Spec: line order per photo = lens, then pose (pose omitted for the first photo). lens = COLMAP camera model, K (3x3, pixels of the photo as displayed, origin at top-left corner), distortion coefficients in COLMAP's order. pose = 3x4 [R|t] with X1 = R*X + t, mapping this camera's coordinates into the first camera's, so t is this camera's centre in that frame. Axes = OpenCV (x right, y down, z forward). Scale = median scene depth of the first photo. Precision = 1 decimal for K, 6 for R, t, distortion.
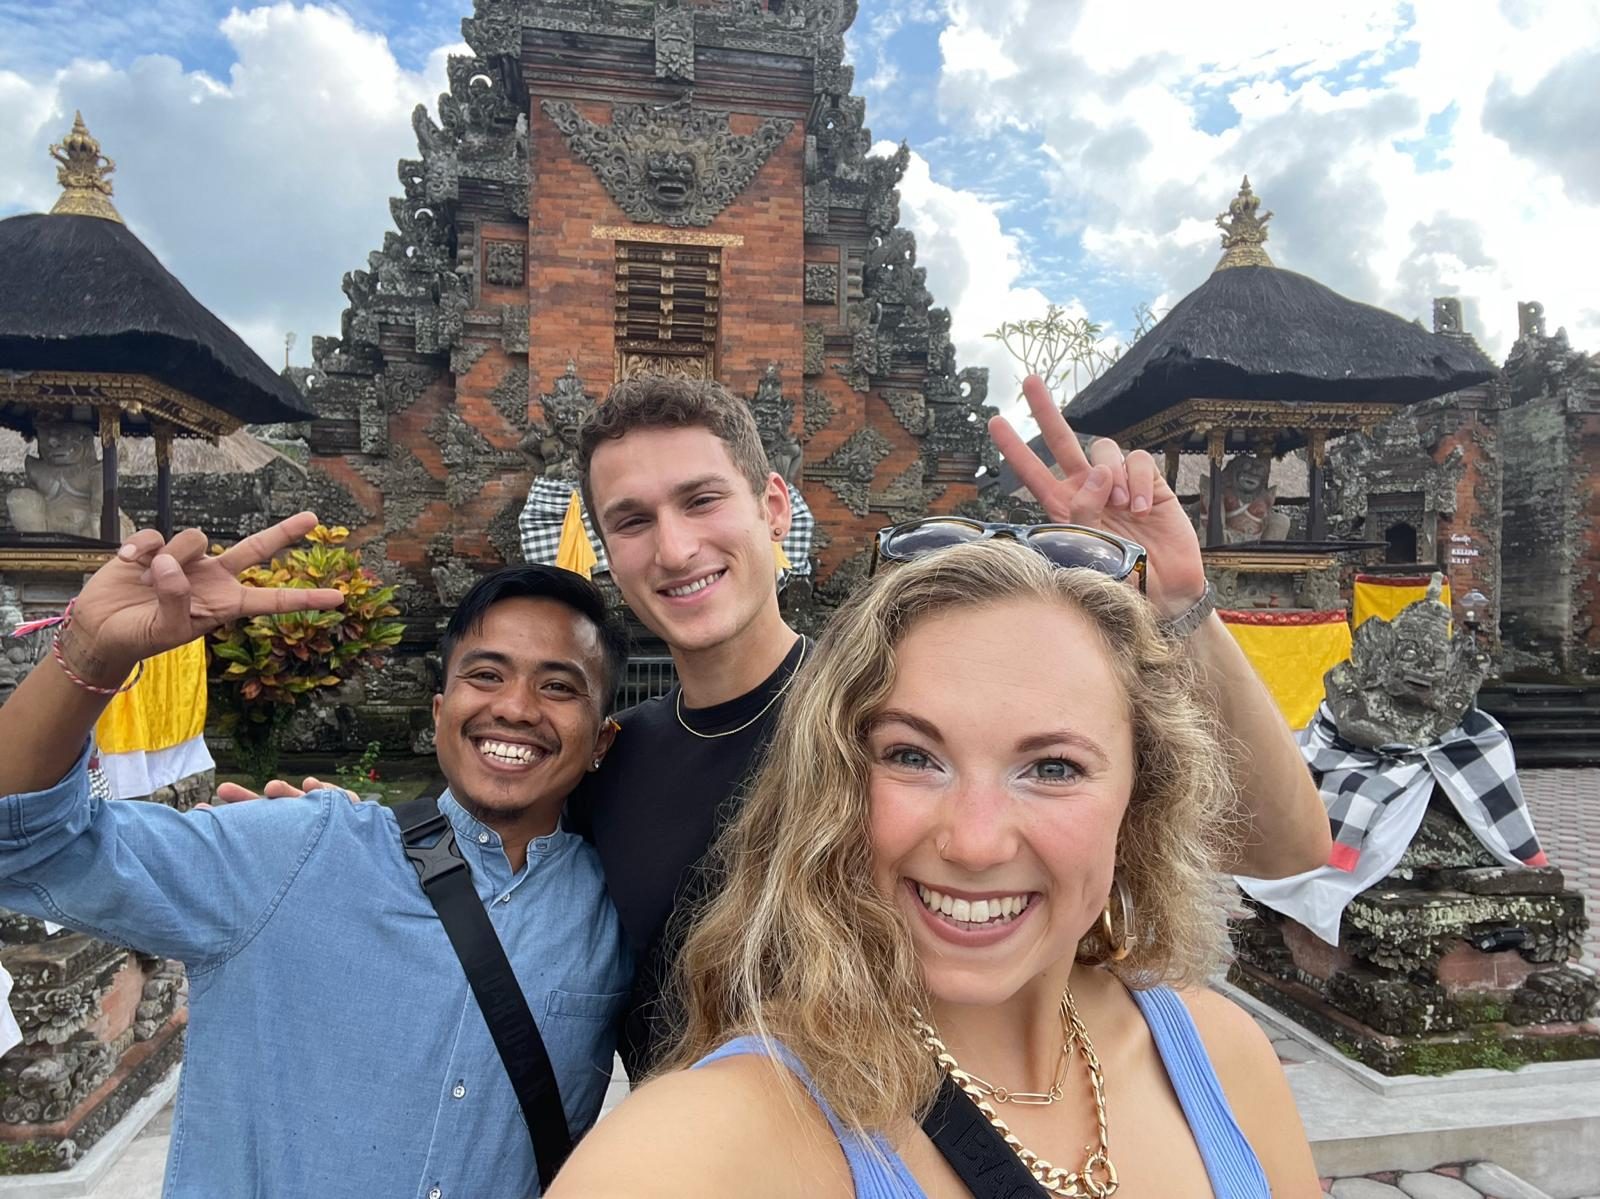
lens RADIAL K [[1177.8, 0, 800.3], [0, 1177.8, 599.2], [0, 0, 1]] dist [0.067930, -0.003943]
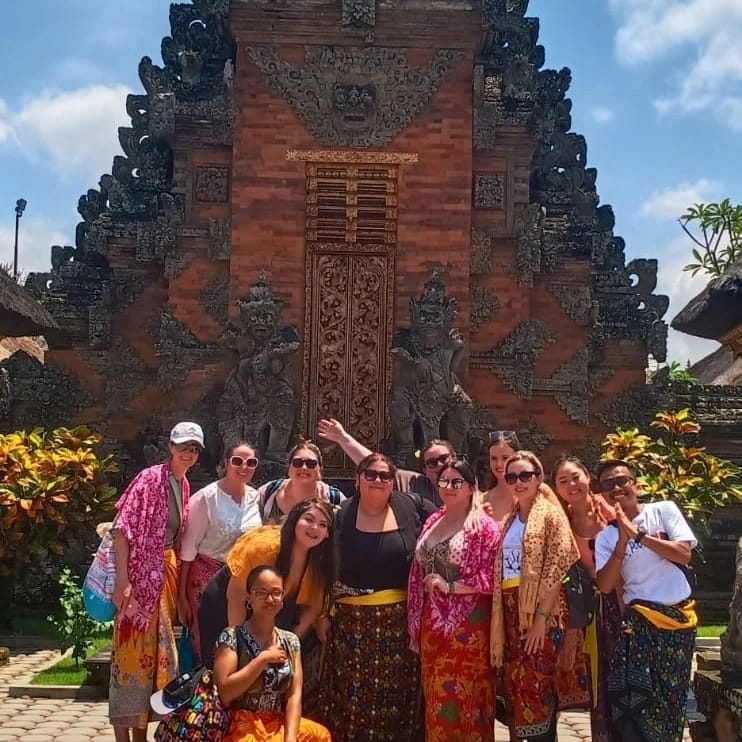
lens RADIAL K [[1333.4, 0, 370.1], [0, 1333.4, 370.6], [0, 0, 1]] dist [0.182317, 0.000000]
pose [[0.990137, 0.003522, -0.140056, 0.087266], [-0.013615, 0.997371, -0.071174, -0.008698], [0.139437, 0.072379, 0.987582, -0.256367]]
